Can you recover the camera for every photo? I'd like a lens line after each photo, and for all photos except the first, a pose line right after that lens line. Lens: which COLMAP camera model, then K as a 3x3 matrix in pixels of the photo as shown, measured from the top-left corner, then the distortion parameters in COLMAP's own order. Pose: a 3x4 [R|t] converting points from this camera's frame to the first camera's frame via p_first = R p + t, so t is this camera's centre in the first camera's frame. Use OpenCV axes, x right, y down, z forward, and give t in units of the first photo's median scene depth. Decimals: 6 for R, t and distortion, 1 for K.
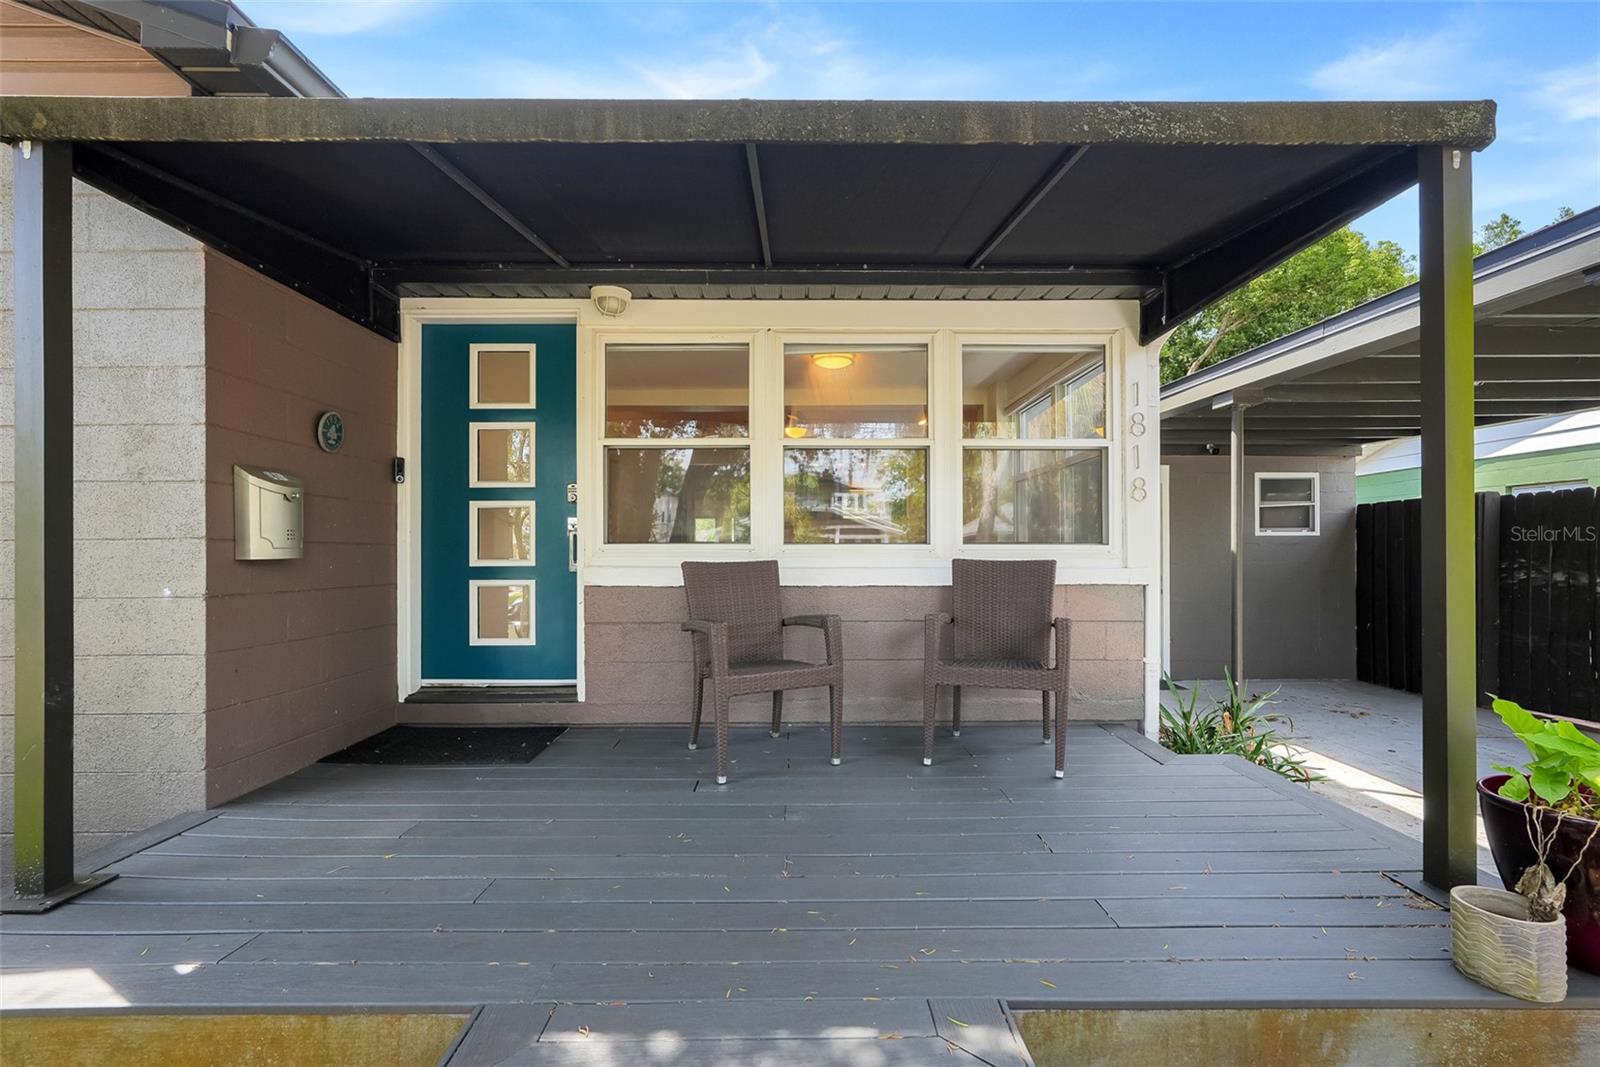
lens RADIAL K [[724.3, 0, 799.3], [0, 724.3, 542.6], [0, 0, 1]] dist [-0.001403, -0.000223]
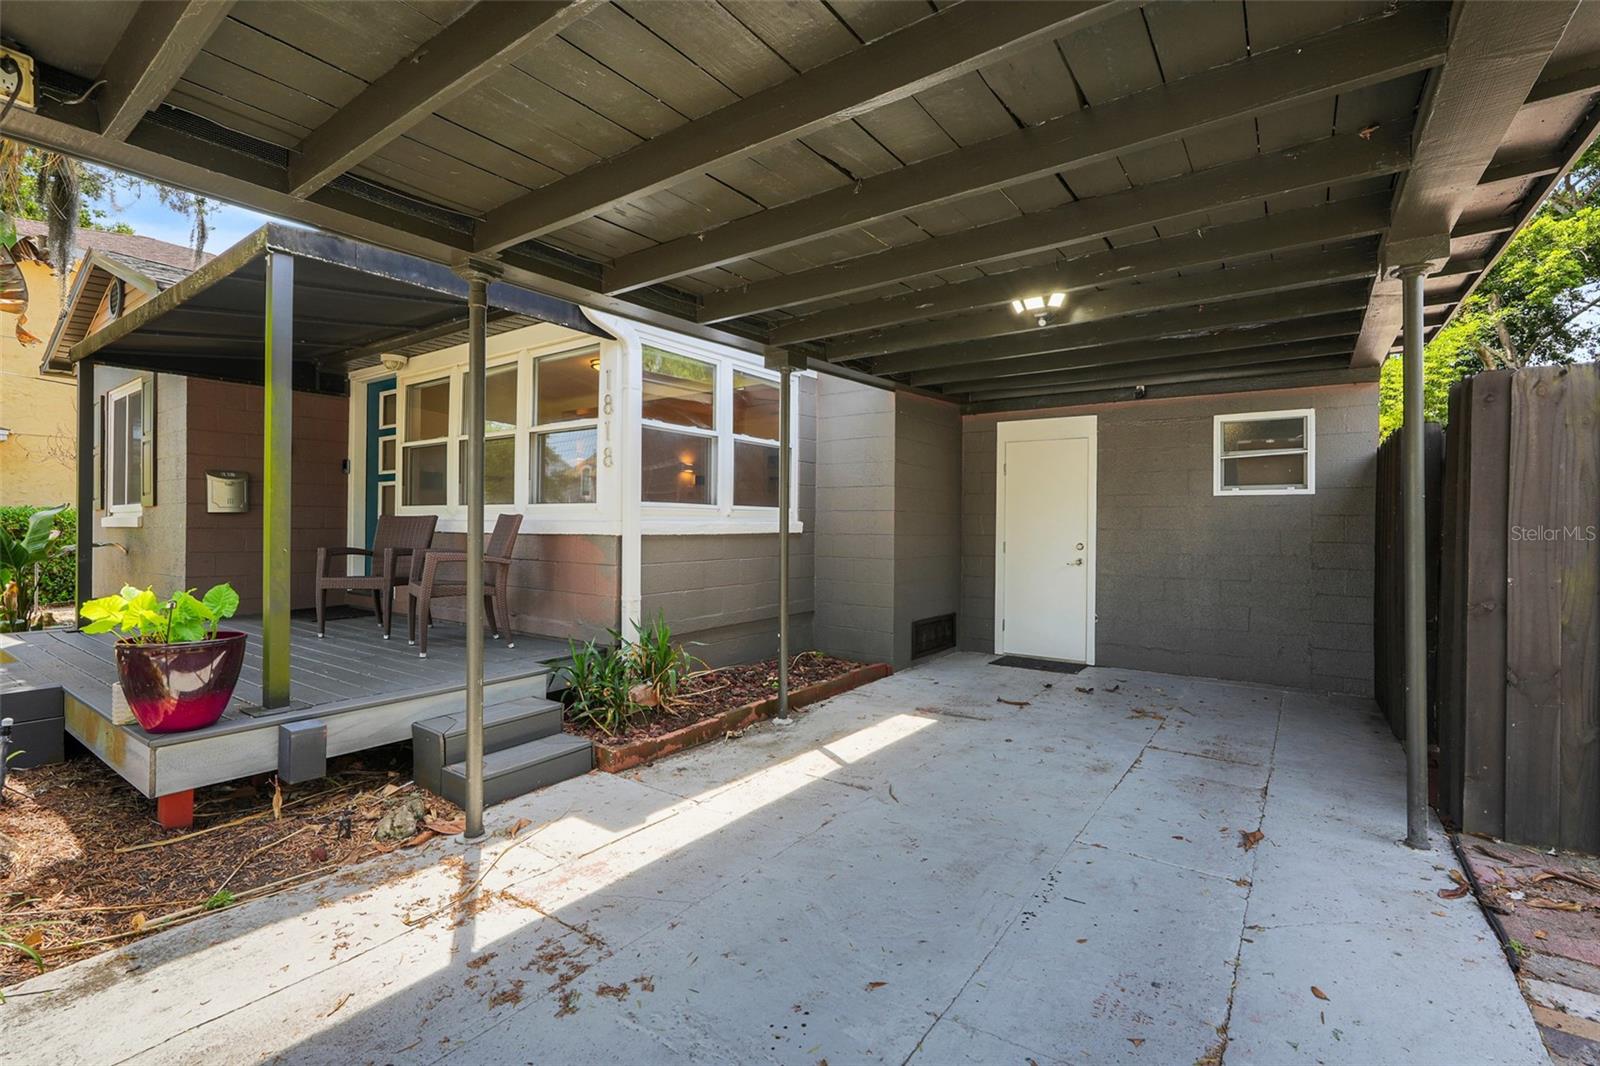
lens RADIAL K [[724.3, 0, 802.3], [0, 724.3, 526.2], [0, 0, 1]] dist [-0.001403, -0.000223]
pose [[0.816798, 0.004102, -0.576909, 1.385838], [0.001530, 0.999956, 0.009276, 0.030259], [0.576921, -0.008459, 0.816756, 0.178799]]
